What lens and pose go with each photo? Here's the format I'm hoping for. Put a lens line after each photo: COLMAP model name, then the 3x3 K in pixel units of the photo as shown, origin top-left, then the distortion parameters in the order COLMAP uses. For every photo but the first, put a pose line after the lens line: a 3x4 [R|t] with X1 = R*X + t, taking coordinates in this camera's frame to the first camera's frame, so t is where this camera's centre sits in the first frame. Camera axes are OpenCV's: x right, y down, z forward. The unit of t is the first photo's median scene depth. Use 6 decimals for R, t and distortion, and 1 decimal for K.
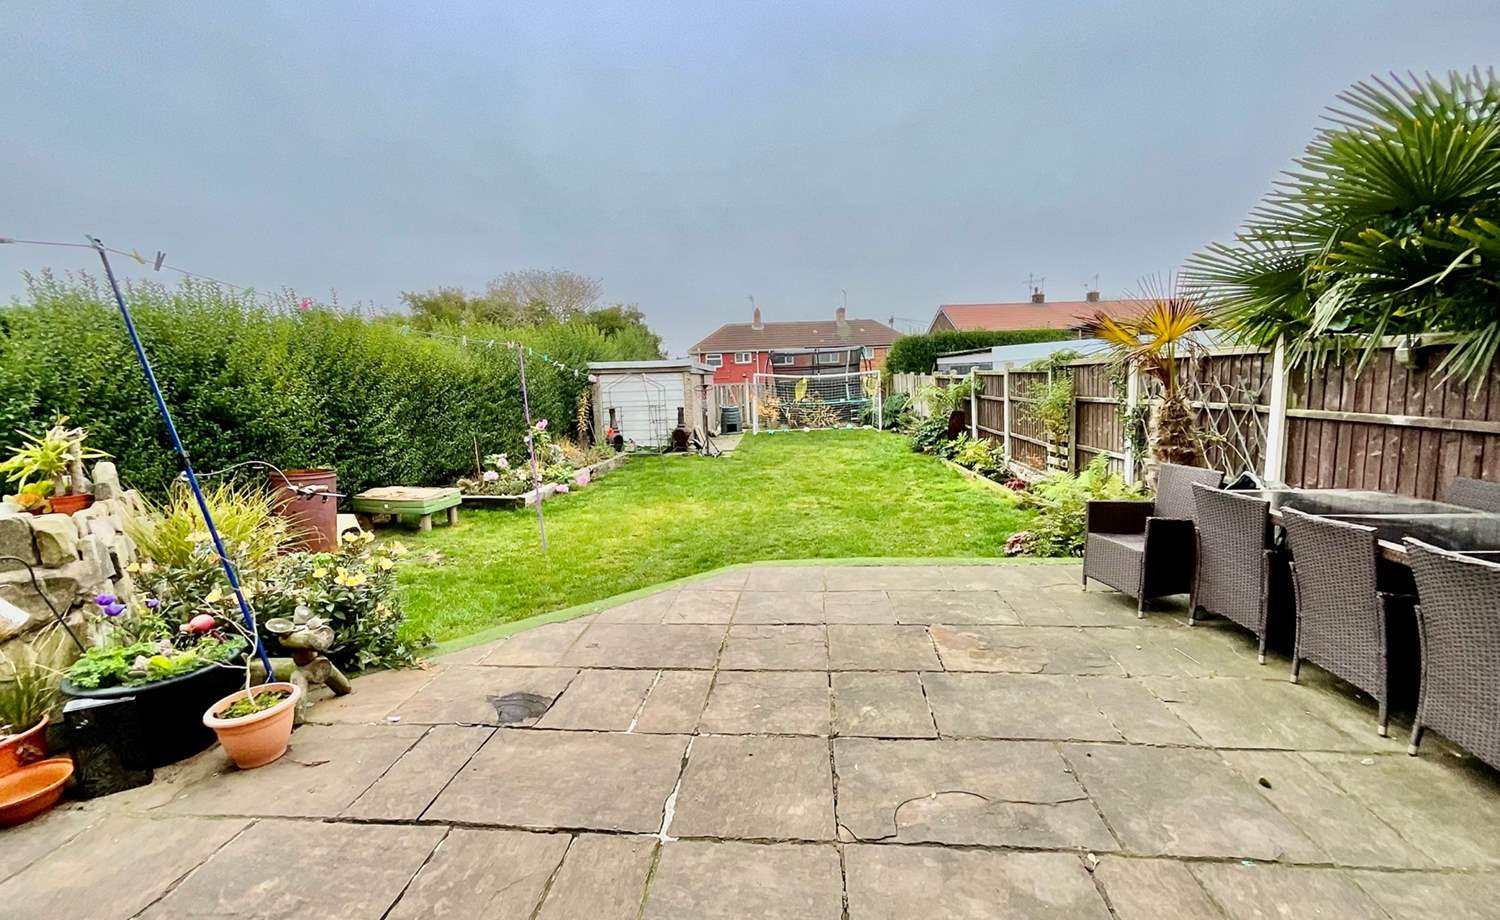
lens RADIAL K [[610.7, 0, 748.2], [0, 610.7, 456.5], [0, 0, 1]] dist [0.002573, 0.000715]
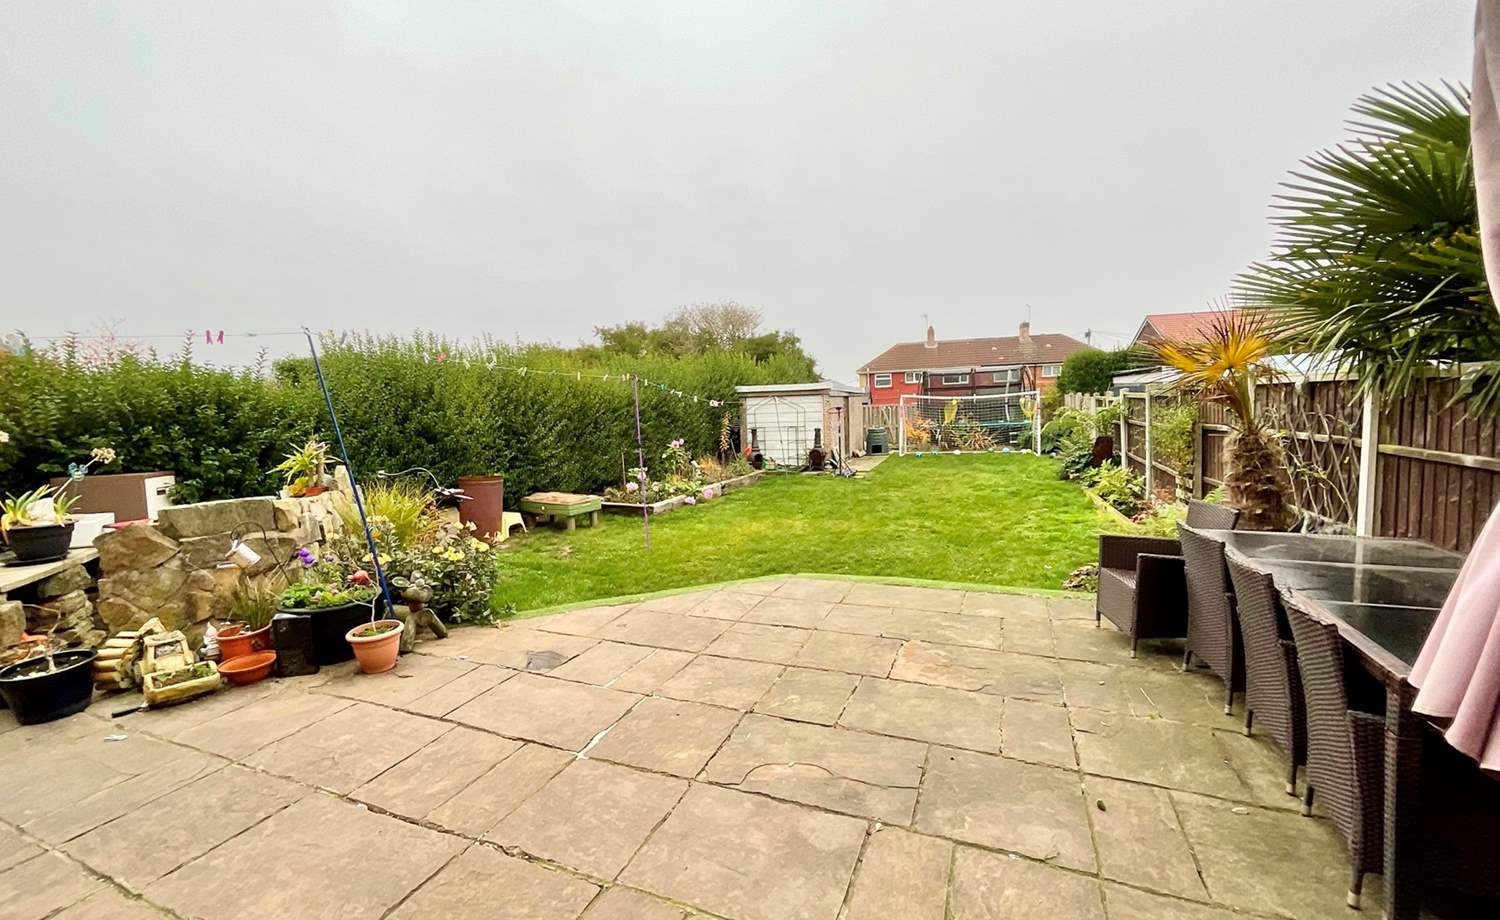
lens RADIAL K [[612.1, 0, 750.0], [0, 612.1, 460.0], [0, 0, 1]] dist [-0.001217, 0.000255]
pose [[0.954990, 0.026532, -0.295449, 0.165723], [-0.033775, 0.999240, -0.019440, -0.004657], [0.294708, 0.028544, 0.955161, -0.055495]]
